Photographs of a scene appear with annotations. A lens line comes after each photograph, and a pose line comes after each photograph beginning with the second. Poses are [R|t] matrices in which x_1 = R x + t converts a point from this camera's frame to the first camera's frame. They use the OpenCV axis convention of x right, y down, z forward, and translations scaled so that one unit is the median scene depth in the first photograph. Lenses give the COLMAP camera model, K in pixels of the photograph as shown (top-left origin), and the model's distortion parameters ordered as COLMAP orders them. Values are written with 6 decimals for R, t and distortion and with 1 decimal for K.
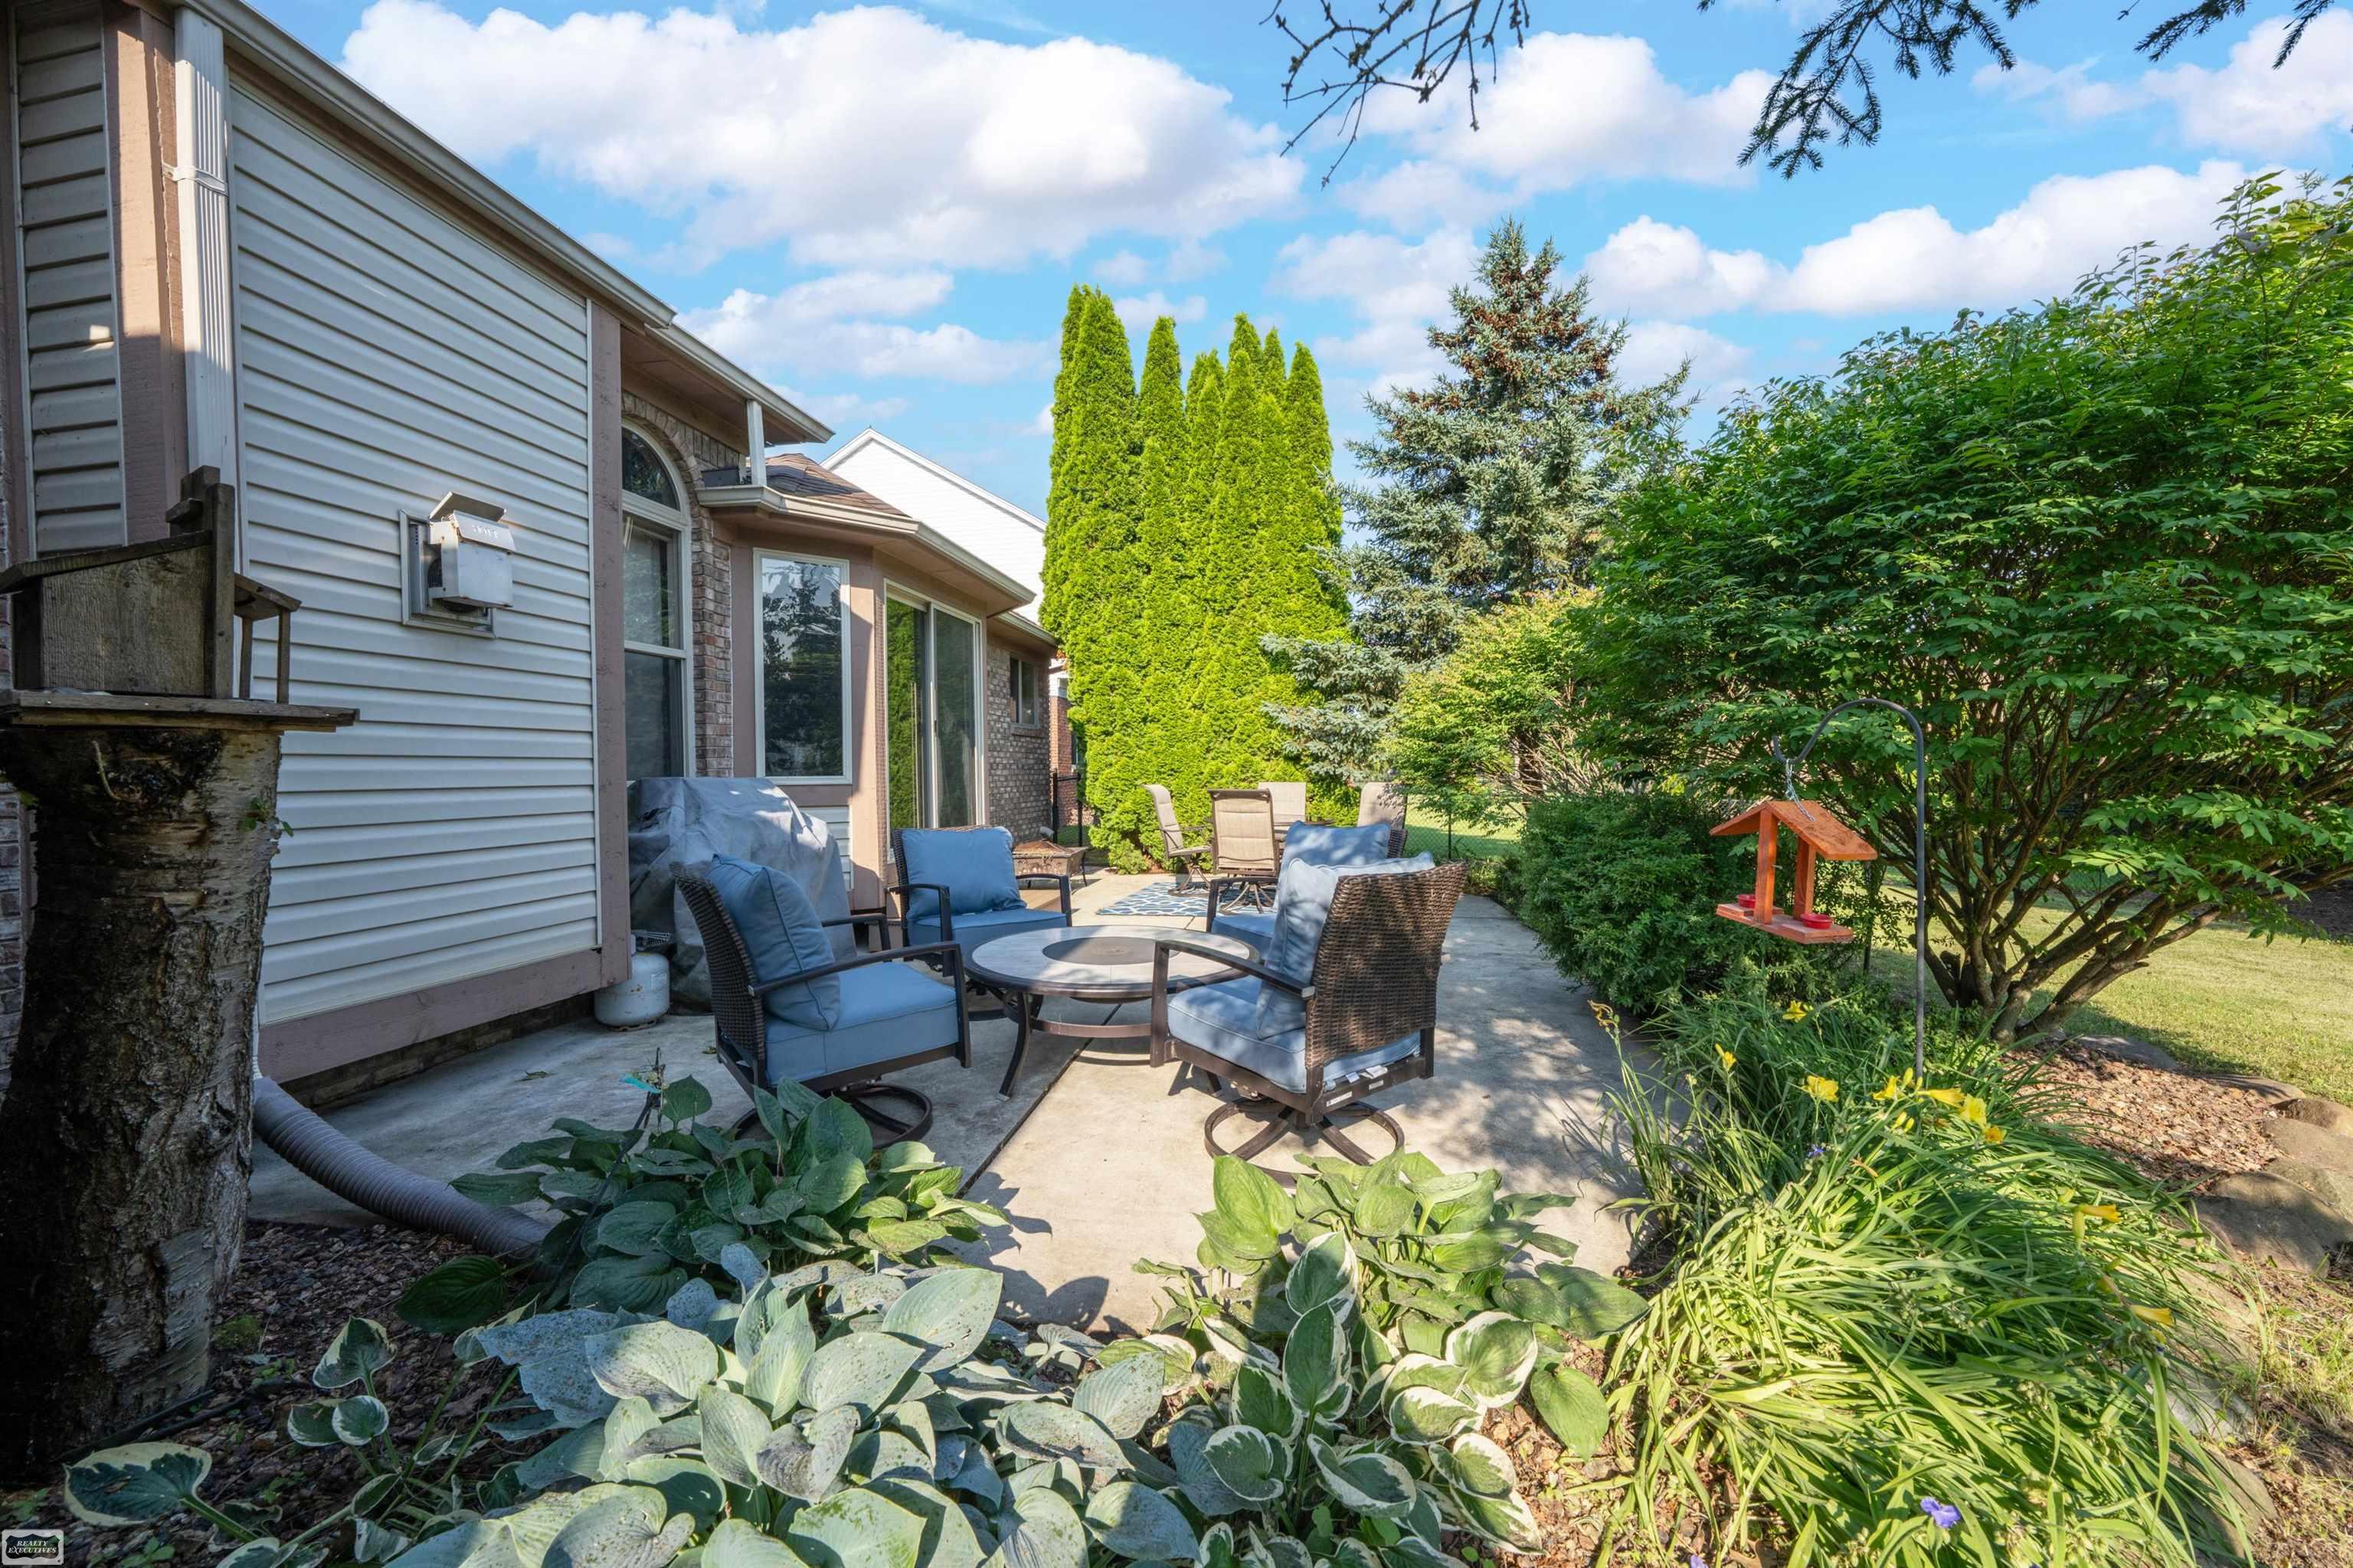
lens RADIAL K [[866.2, 0, 1176.5], [0, 866.2, 784.0], [0, 0, 1]] dist [-0.000072, 0.000009]
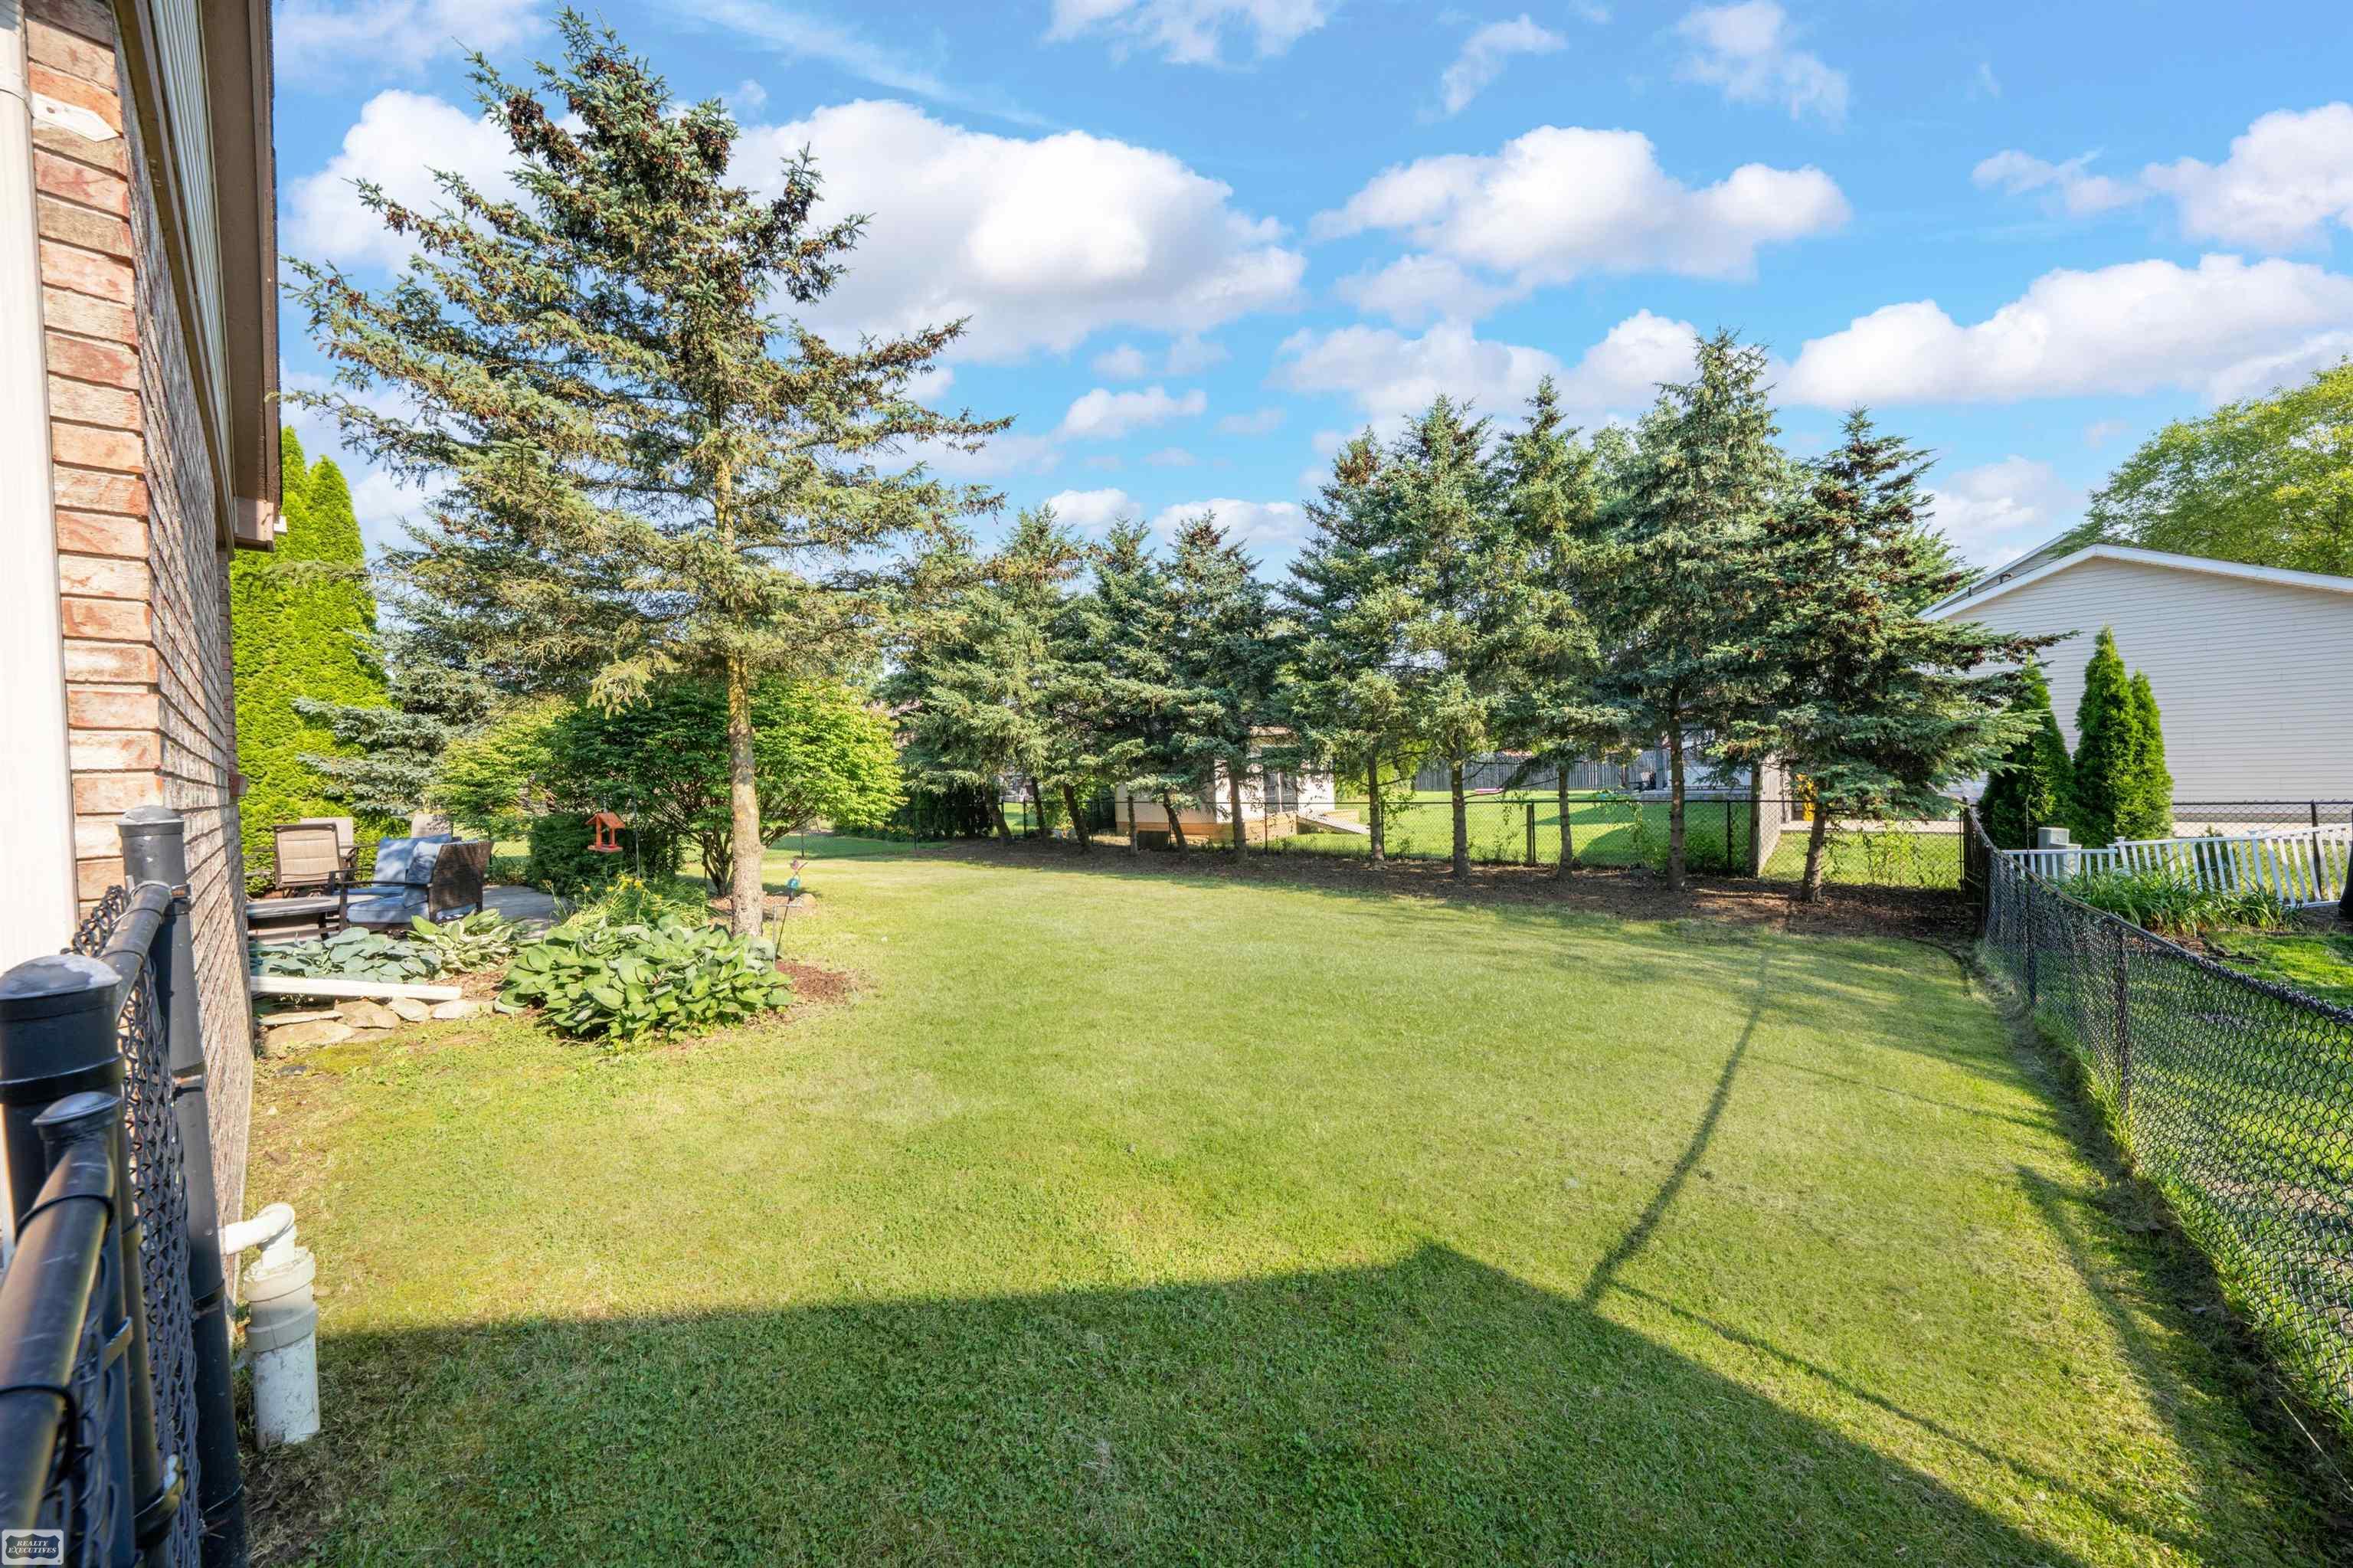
lens RADIAL K [[840.6, 0, 1176.5], [0, 840.6, 784.0], [0, 0, 1]] dist [-0.009123, 0.000102]
pose [[0.545424, -0.019061, 0.837944, -0.215361], [0.037891, 0.999280, -0.001933, -0.001565], [-0.837303, 0.032805, 0.545753, -0.695707]]
